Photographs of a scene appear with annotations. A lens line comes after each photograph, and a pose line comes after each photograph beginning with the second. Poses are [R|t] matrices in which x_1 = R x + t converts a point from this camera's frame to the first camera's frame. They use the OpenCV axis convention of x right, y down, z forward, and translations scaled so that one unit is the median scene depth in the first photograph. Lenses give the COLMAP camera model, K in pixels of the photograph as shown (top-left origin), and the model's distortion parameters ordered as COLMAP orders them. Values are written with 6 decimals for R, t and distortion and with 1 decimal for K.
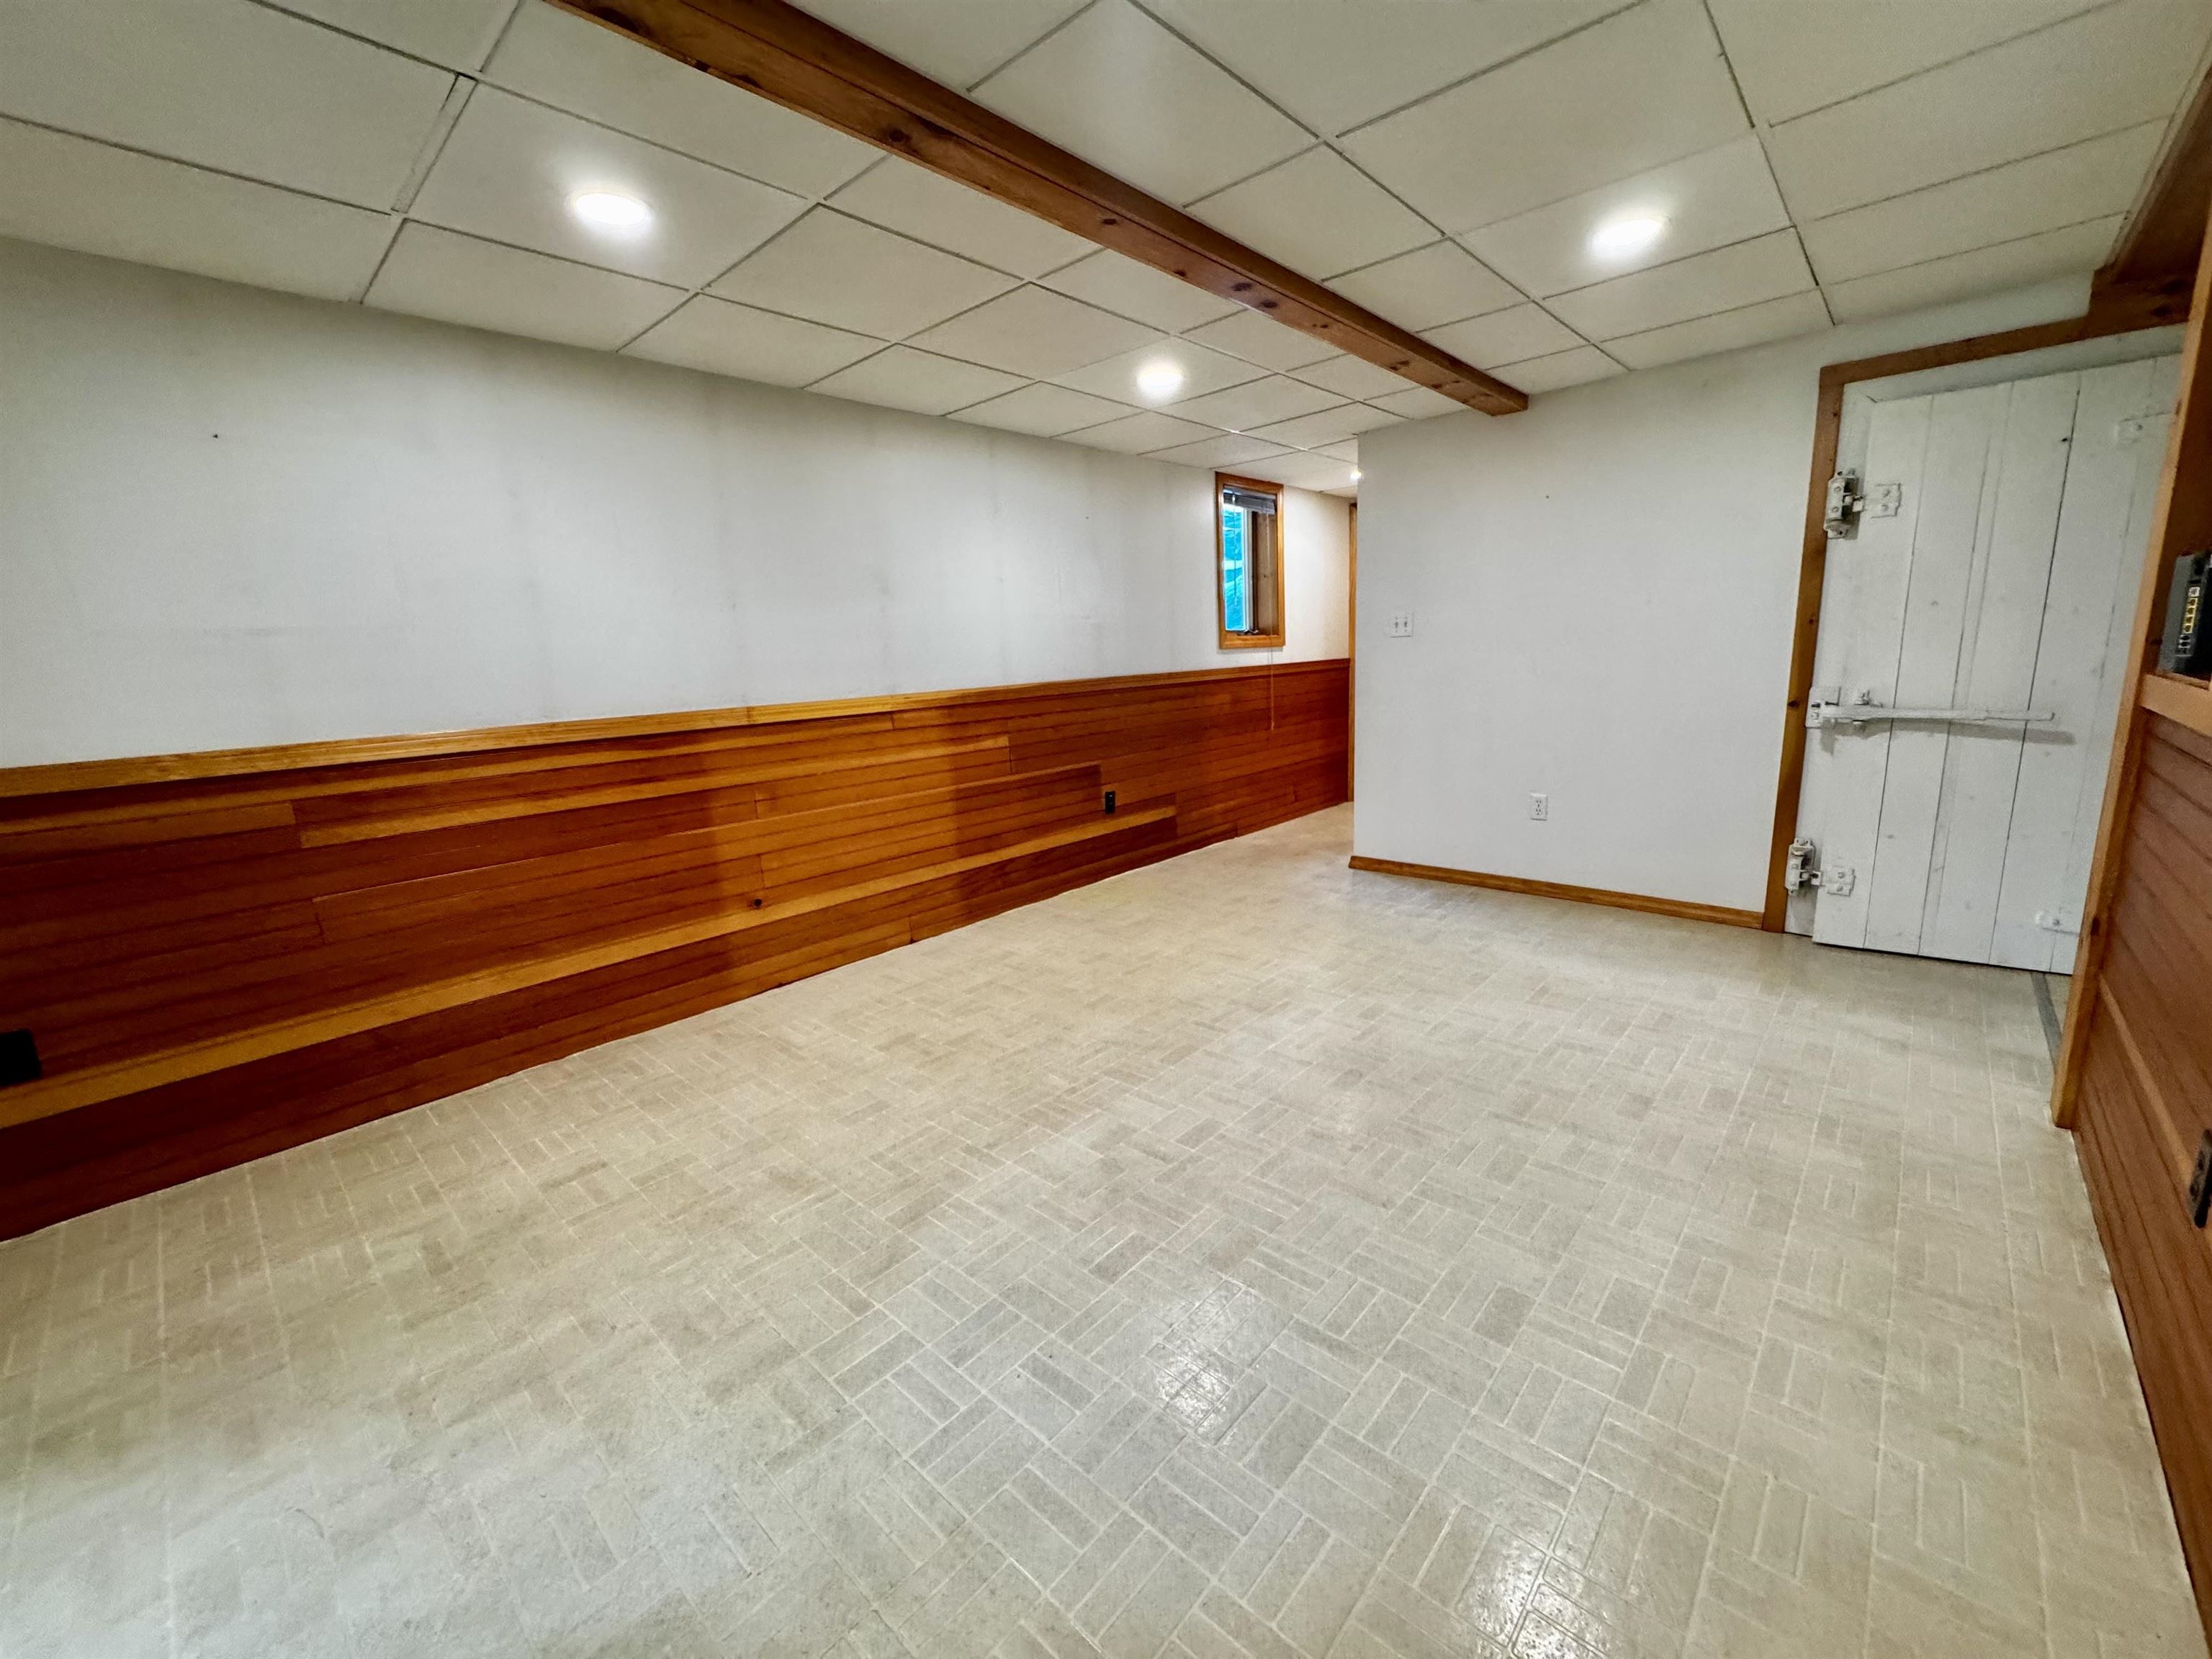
lens RADIAL K [[878.0, 0, 1102.3], [0, 878.0, 827.3], [0, 0, 1]] dist [-0.000591, -0.000179]
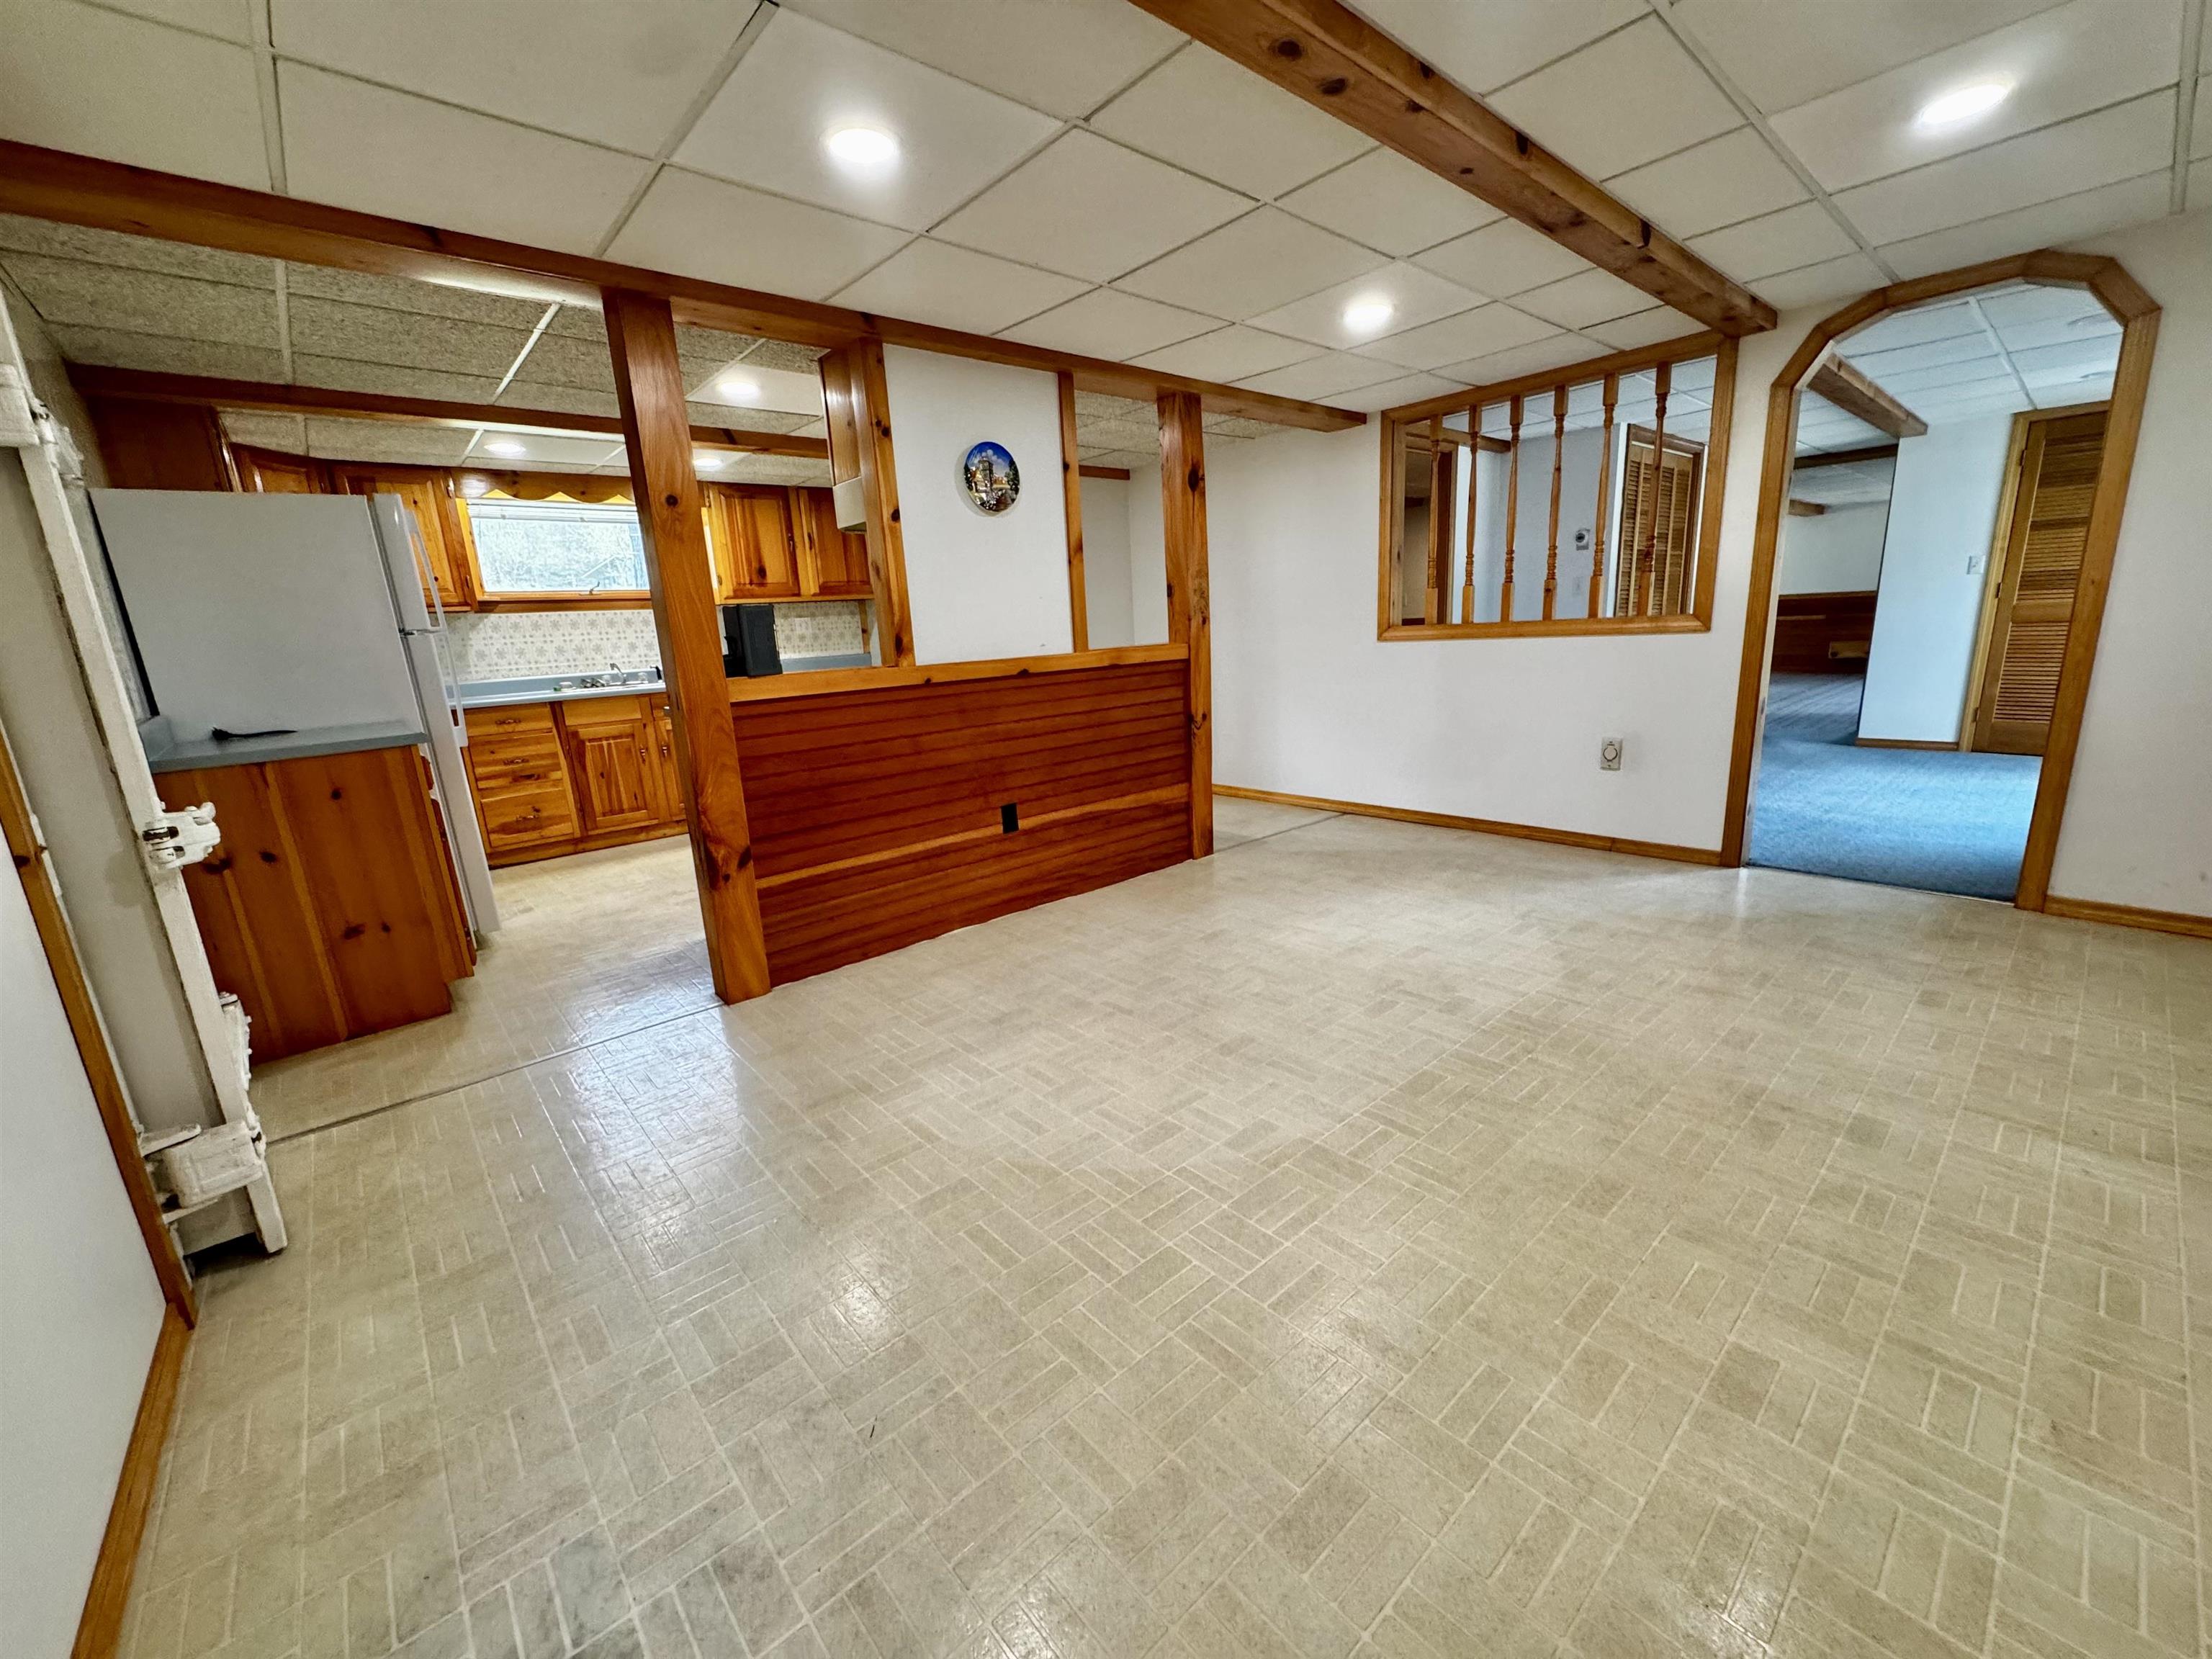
lens RADIAL K [[878.0, 0, 1102.3], [0, 878.0, 827.3], [0, 0, 1]] dist [-0.000591, -0.000179]
pose [[-0.989689, 0.073229, 0.123097, 0.275484], [0.117360, 0.907267, 0.403848, -0.343241], [-0.082108, 0.414130, -0.906507, 1.728198]]
